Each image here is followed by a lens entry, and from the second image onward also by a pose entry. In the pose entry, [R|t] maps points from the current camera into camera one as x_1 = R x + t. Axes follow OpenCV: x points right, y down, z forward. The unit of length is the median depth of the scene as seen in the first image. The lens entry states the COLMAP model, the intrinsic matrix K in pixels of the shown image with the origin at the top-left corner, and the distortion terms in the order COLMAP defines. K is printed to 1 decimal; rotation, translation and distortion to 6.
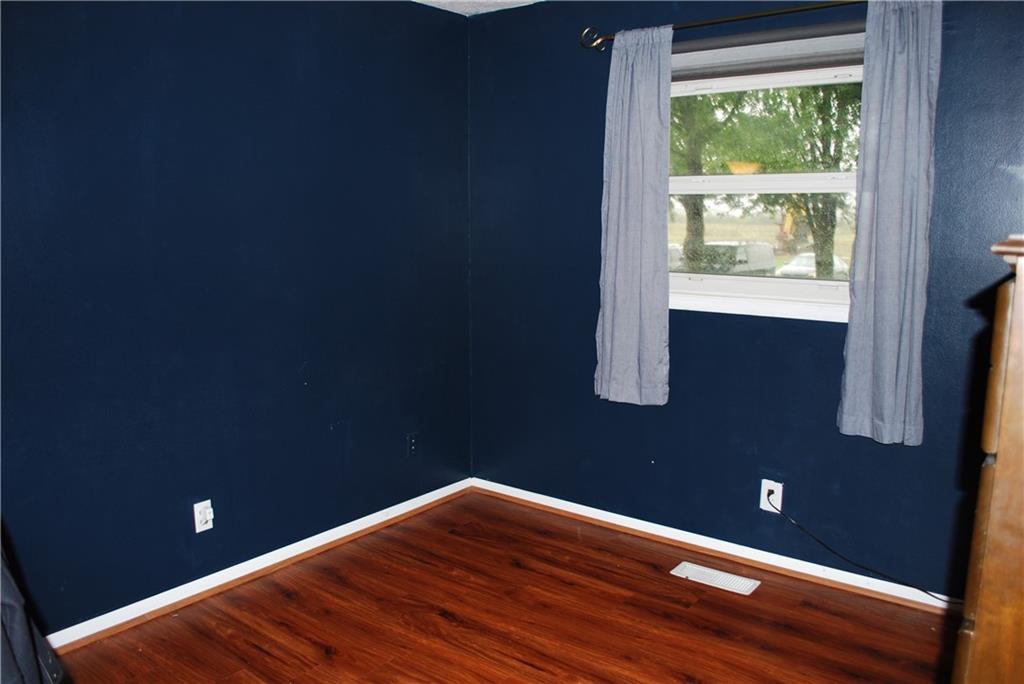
lens RADIAL K [[796.1, 0, 515.0], [0, 796.1, 340.3], [0, 0, 1]] dist [-0.071066, -0.003350]
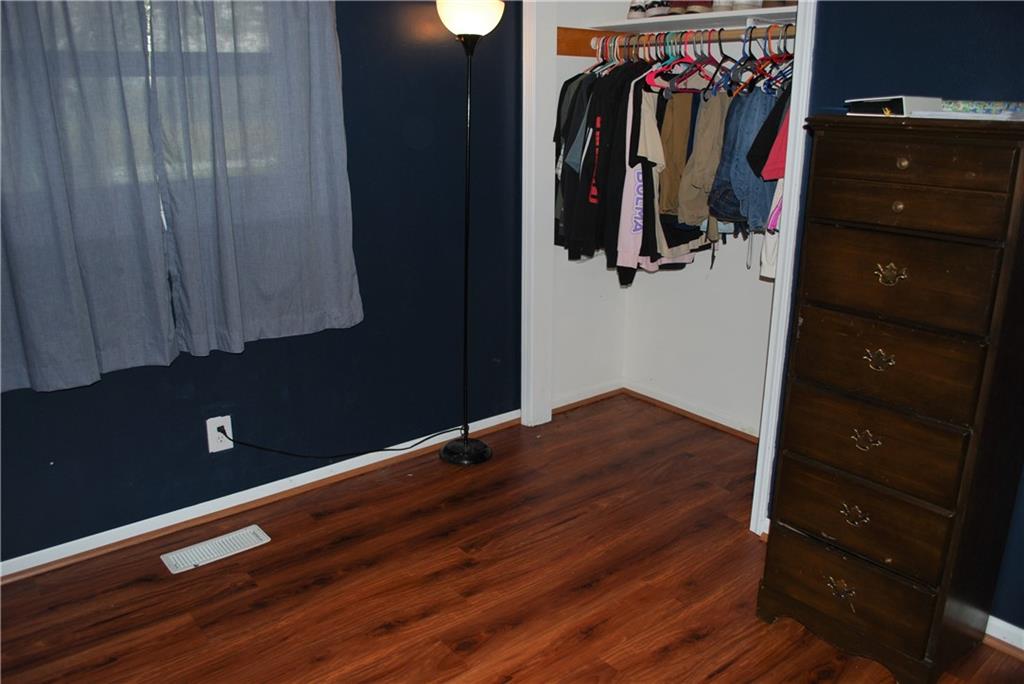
lens RADIAL K [[796.1, 0, 512.4], [0, 796.1, 339.9], [0, 0, 1]] dist [-0.071066, -0.003350]
pose [[0.232028, -0.277657, 0.932239, -0.393552], [0.151755, 0.956992, 0.247258, -0.068991], [-0.960798, 0.084101, 0.264185, 0.468754]]
